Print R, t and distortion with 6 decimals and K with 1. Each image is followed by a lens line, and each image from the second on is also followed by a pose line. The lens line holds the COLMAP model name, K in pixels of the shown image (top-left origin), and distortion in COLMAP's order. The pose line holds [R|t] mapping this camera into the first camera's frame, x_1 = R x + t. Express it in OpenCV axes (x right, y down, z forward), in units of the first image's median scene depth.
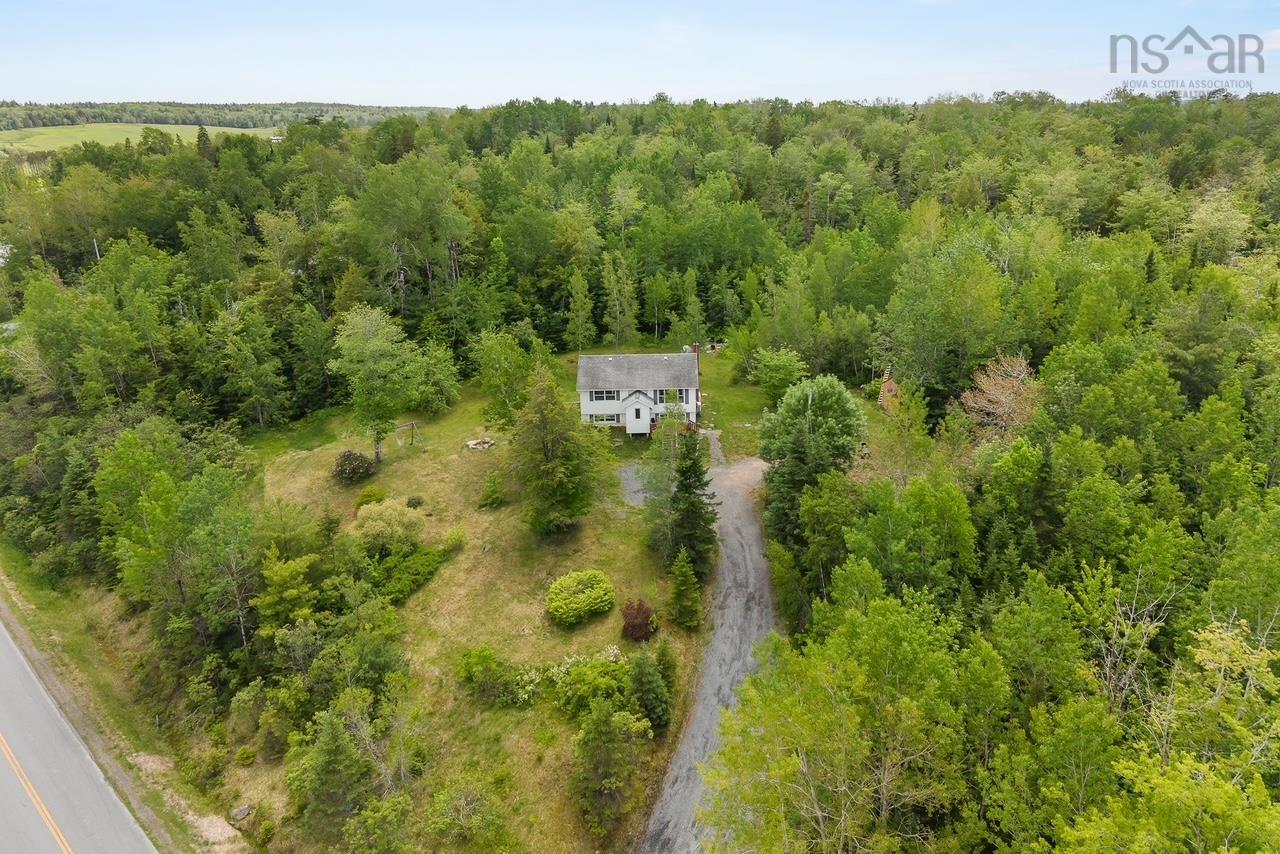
lens RADIAL K [[846.9, 0, 640.0], [0, 846.9, 427.0], [0, 0, 1]] dist [0.129722, -0.246729]
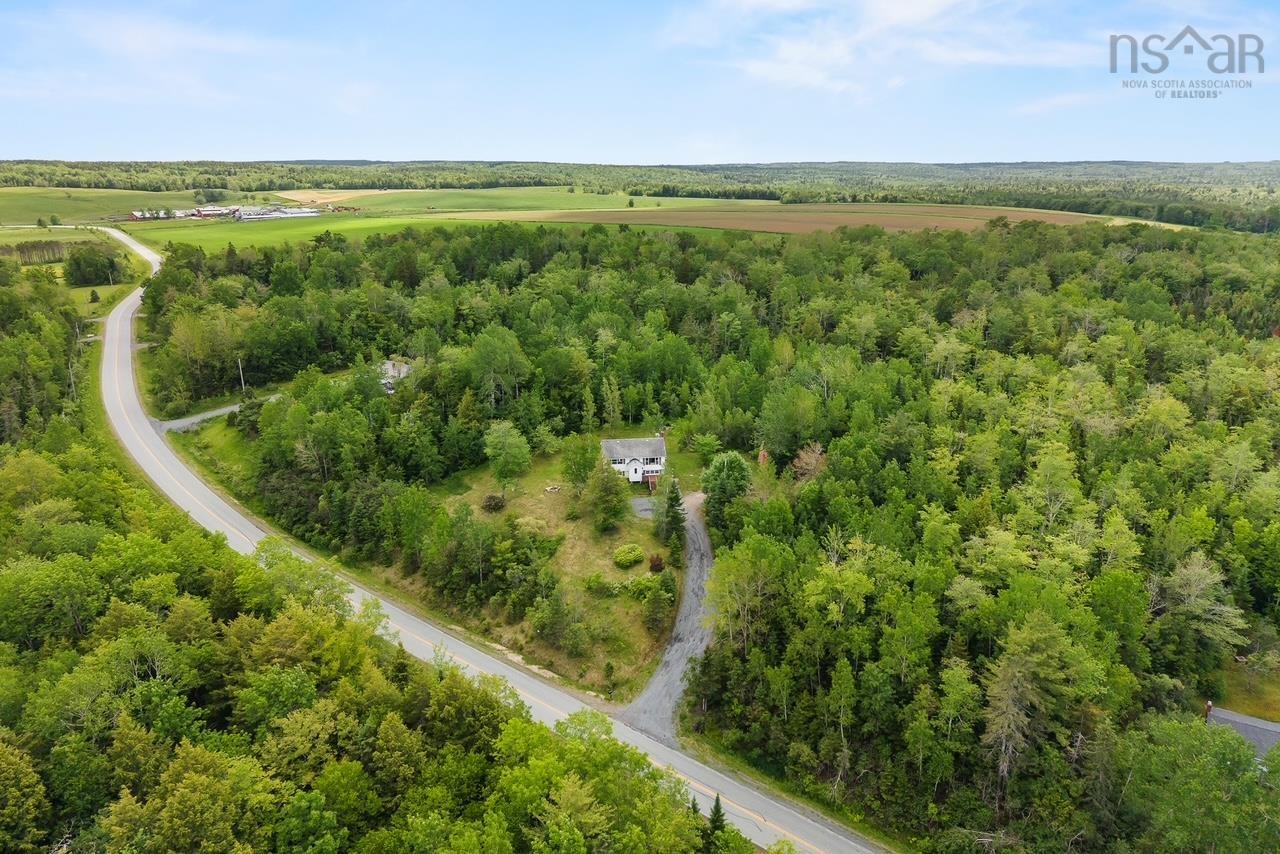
lens RADIAL K [[846.9, 0, 640.0], [0, 846.9, 427.0], [0, 0, 1]] dist [0.129722, -0.246729]
pose [[0.992563, -0.016486, 0.120614, -0.252925], [0.022752, 0.998452, -0.050755, -0.019805], [-0.119590, 0.053122, 0.991401, -1.022577]]
